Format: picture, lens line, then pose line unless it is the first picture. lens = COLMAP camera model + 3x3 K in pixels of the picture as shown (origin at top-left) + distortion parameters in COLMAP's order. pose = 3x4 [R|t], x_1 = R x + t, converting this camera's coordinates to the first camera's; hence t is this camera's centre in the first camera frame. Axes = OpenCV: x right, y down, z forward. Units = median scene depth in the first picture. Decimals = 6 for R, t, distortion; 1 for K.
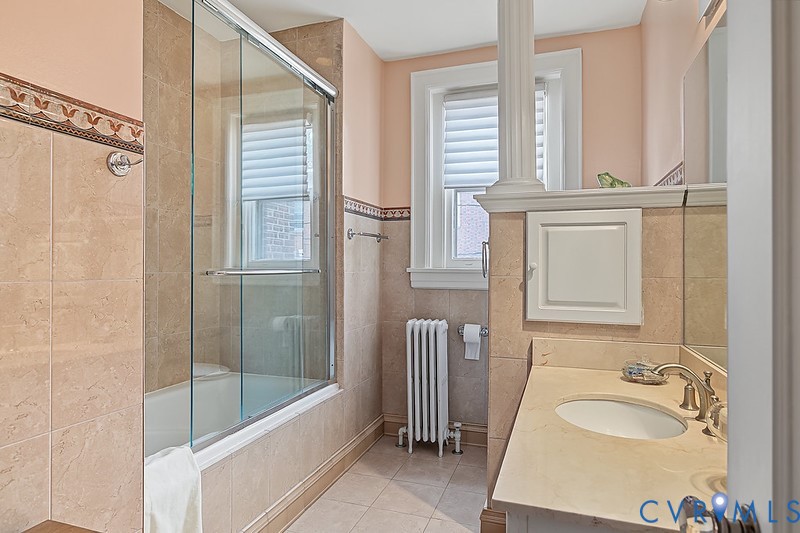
lens RADIAL K [[461.4, 0, 400.9], [0, 461.4, 264.6], [0, 0, 1]] dist [0.013372, -0.001046]
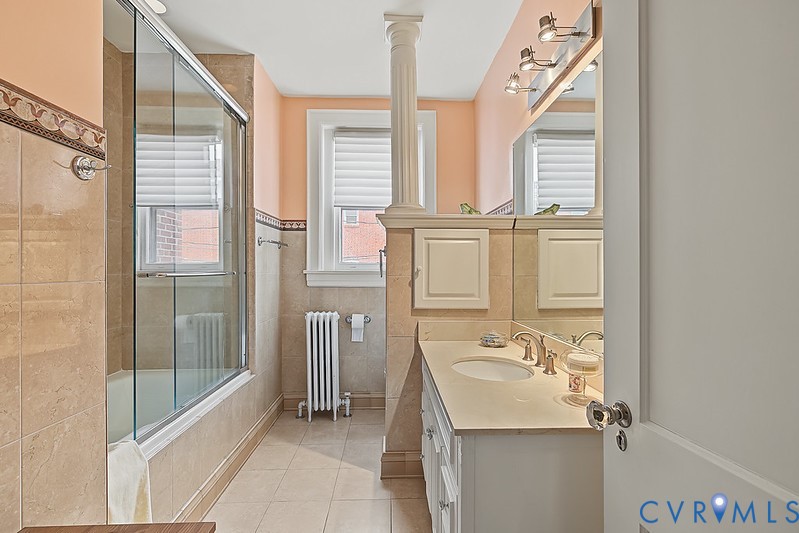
lens RADIAL K [[373.0, 0, 402.5], [0, 373.0, 269.0], [0, 0, 1]] dist [0.006699, 0.000271]
pose [[0.933939, -0.001128, 0.357429, -0.145284], [-0.000284, 0.999992, 0.003897, 0.000592], [-0.357431, -0.003741, 0.933932, -0.010351]]
